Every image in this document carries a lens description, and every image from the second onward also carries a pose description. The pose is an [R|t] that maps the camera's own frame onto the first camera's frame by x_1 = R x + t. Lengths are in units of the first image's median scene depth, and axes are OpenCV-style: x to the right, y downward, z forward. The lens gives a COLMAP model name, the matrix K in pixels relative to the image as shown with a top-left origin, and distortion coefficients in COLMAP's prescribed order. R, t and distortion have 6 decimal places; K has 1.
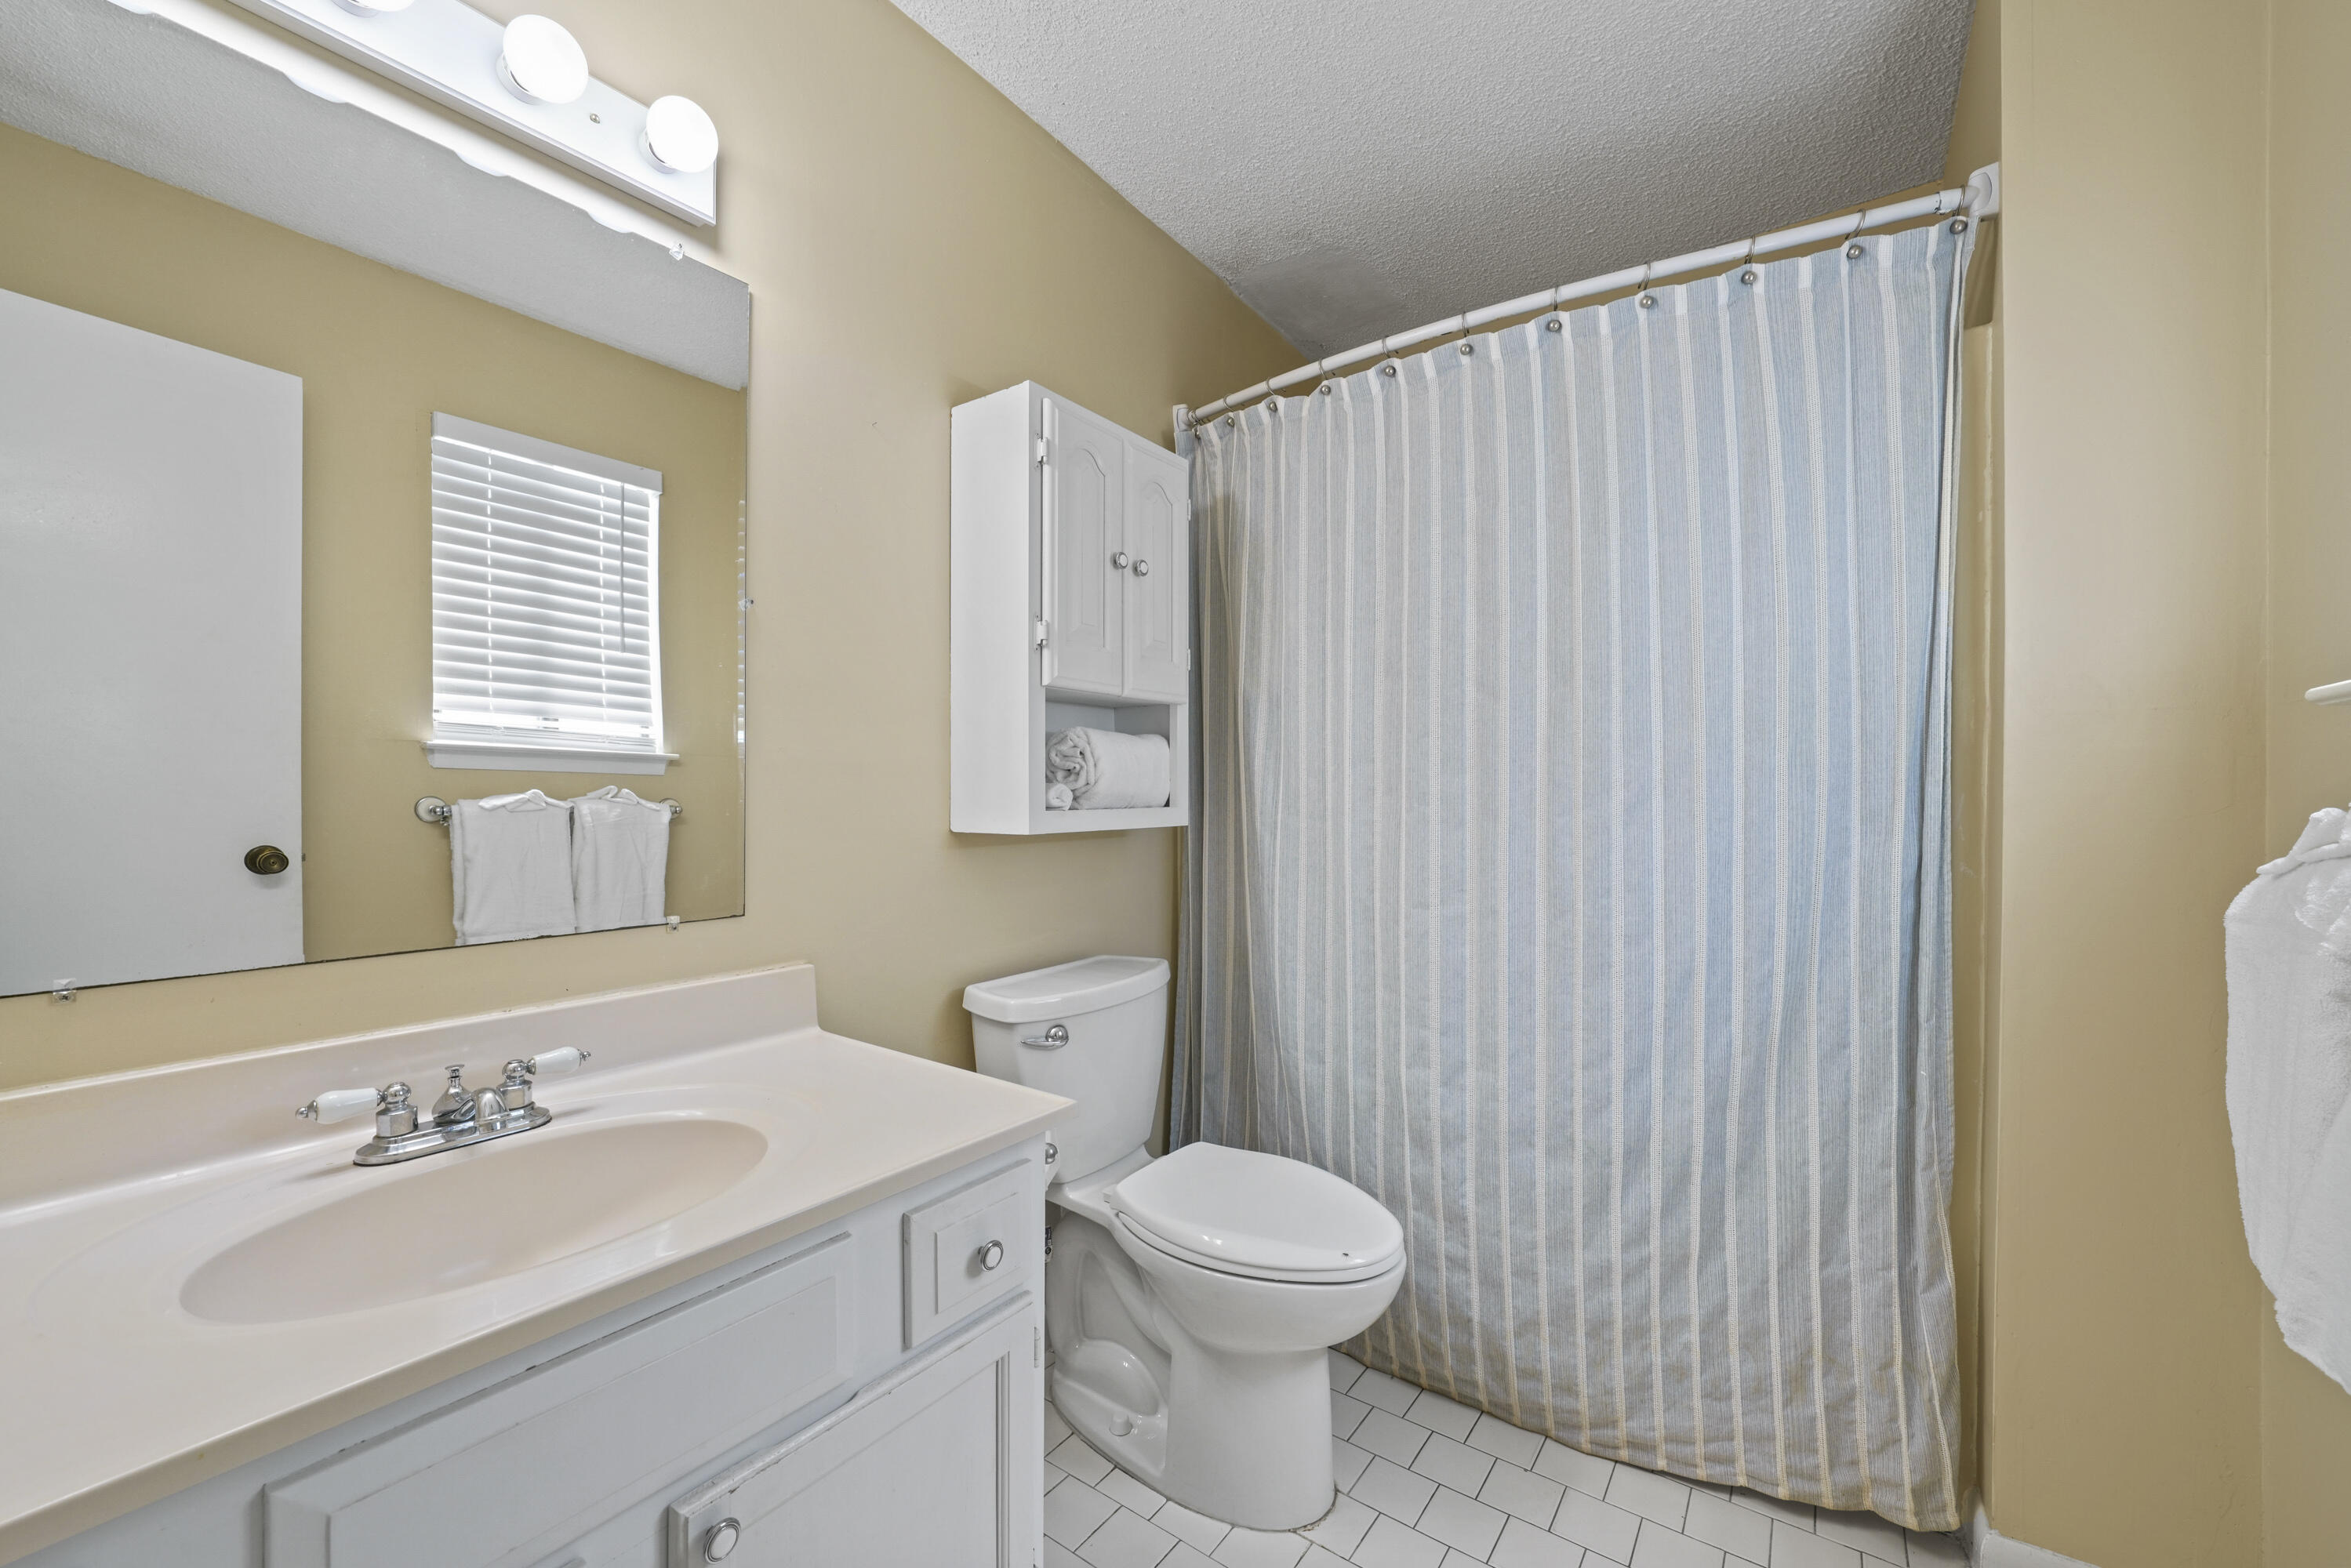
lens RADIAL K [[925.3, 0, 1177.9], [0, 925.3, 784.0], [0, 0, 1]] dist [-0.010089, 0.002636]
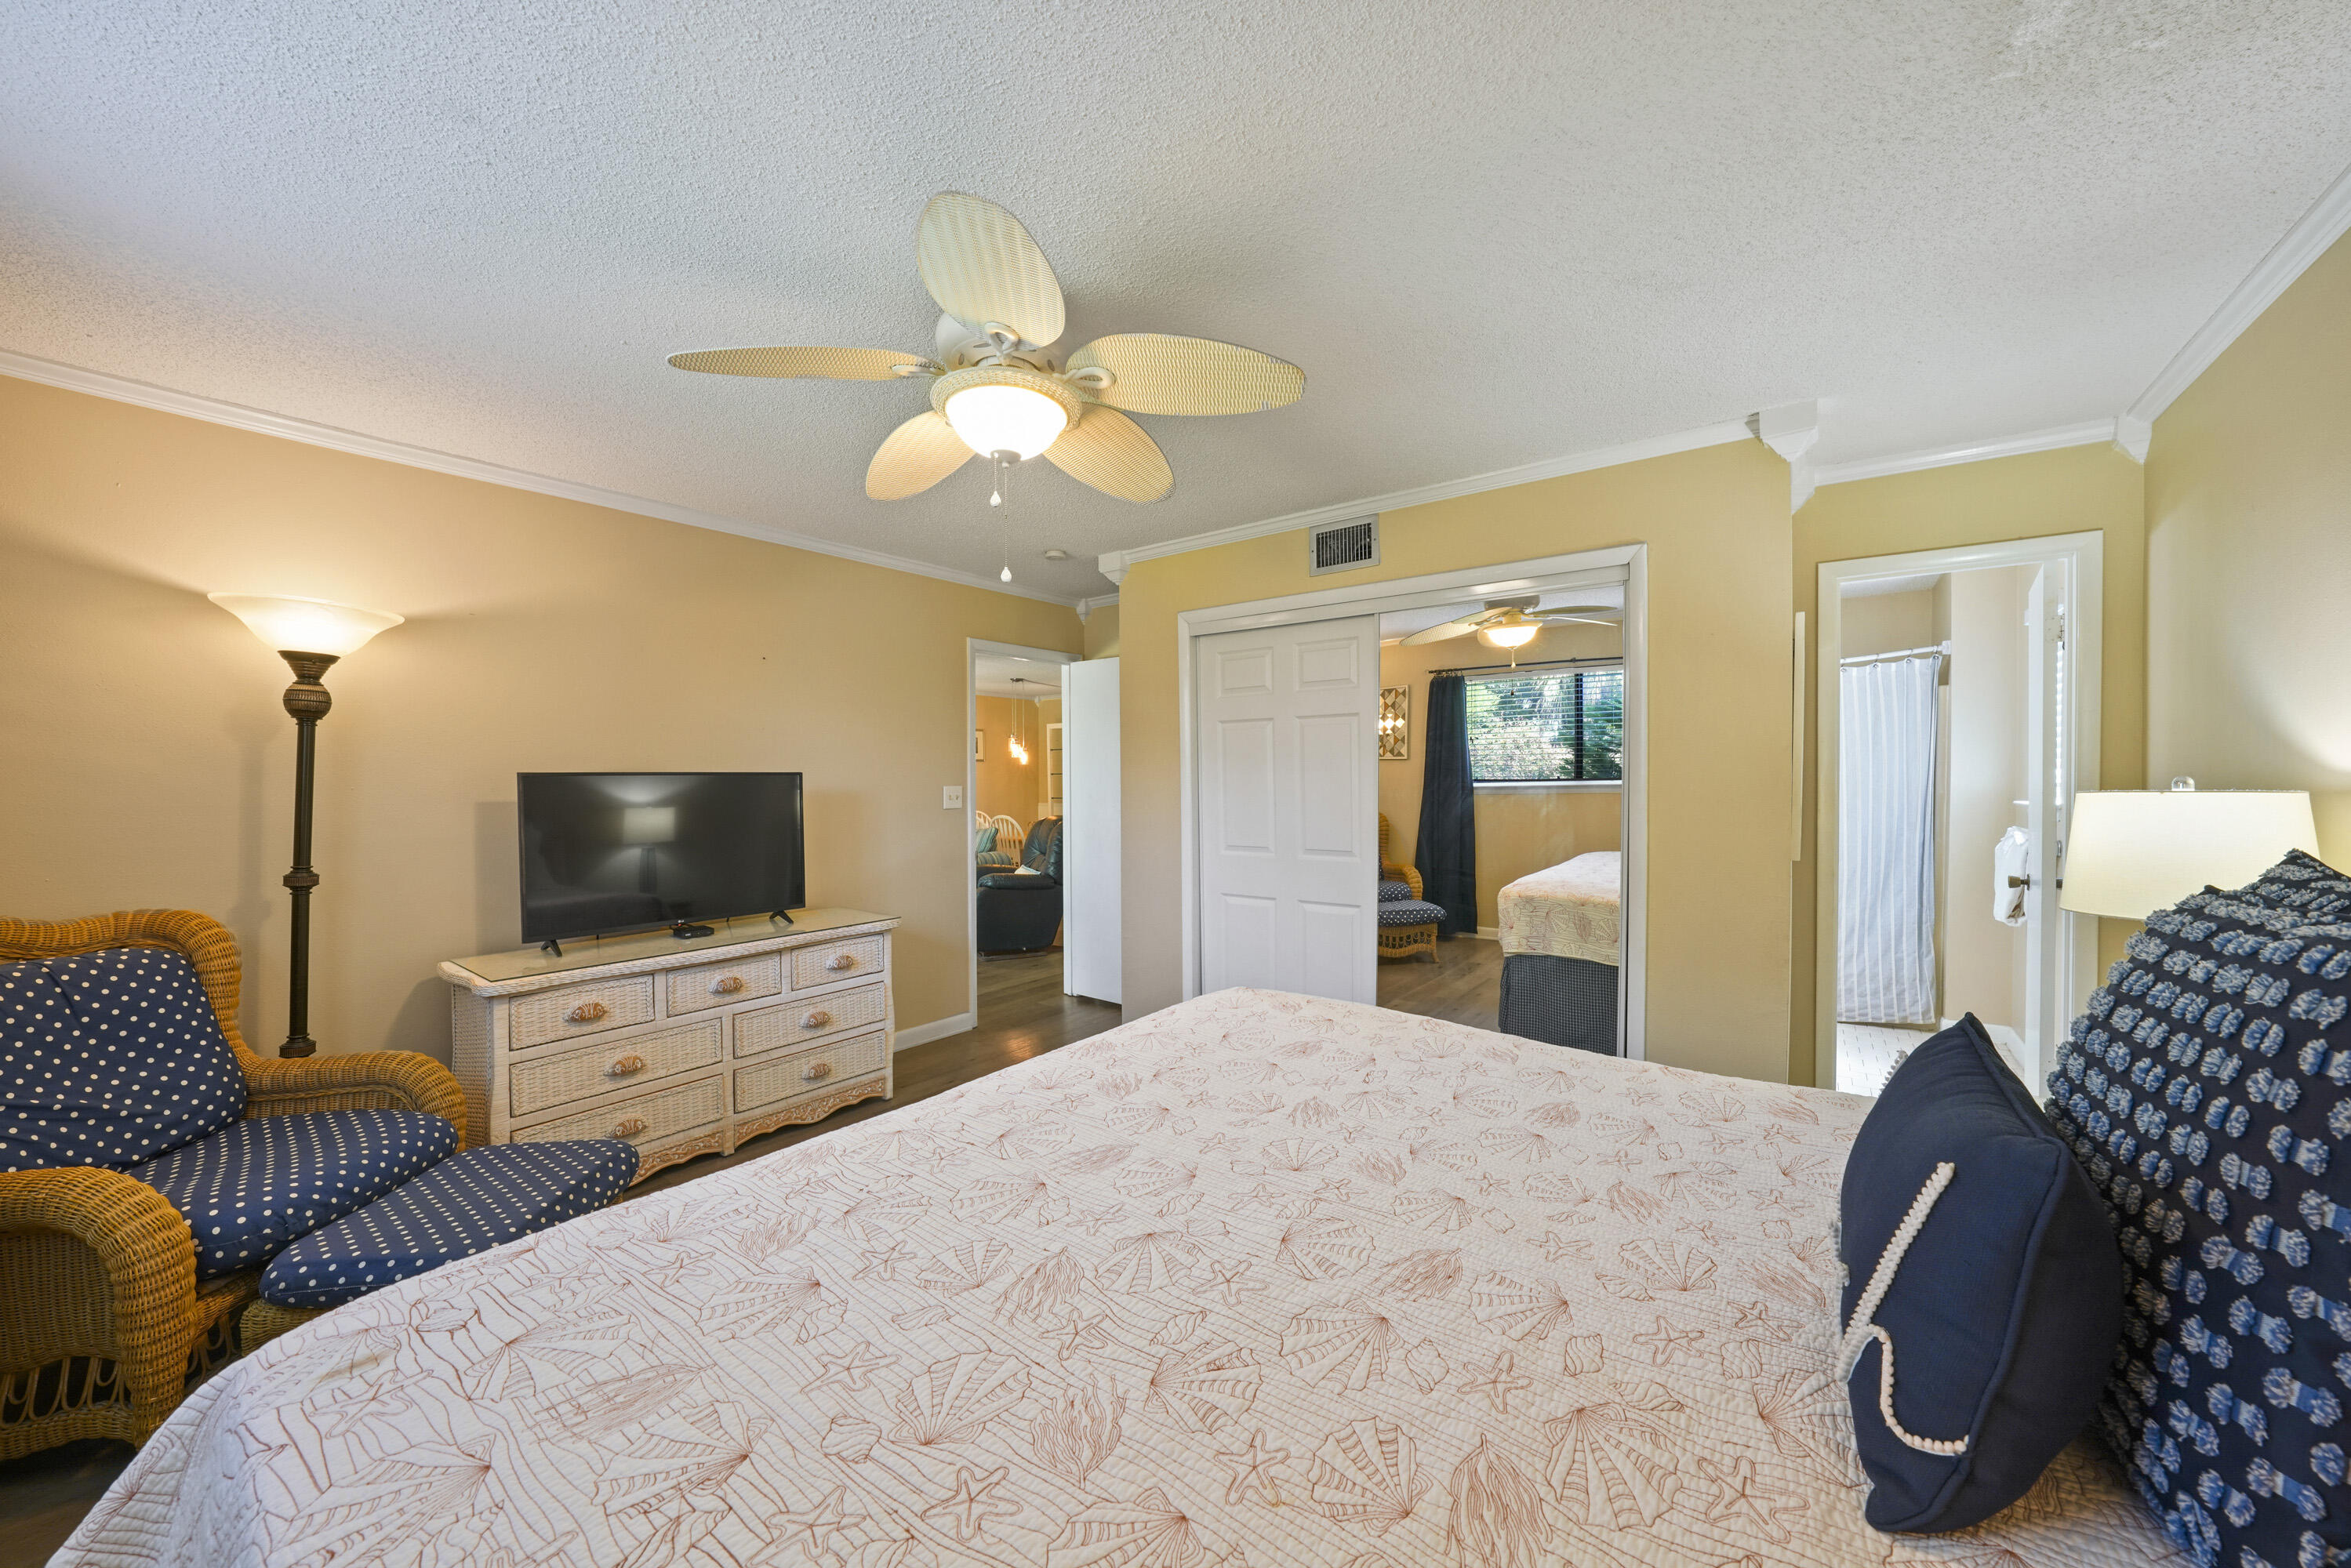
lens RADIAL K [[855.2, 0, 1195.8], [0, 855.2, 773.9], [0, 0, 1]] dist [-0.020042, 0.004998]
pose [[0.998666, -0.001470, -0.051619, -1.746341], [0.001911, 0.999962, 0.008491, -0.181539], [0.051604, -0.008578, 0.998631, -2.283781]]
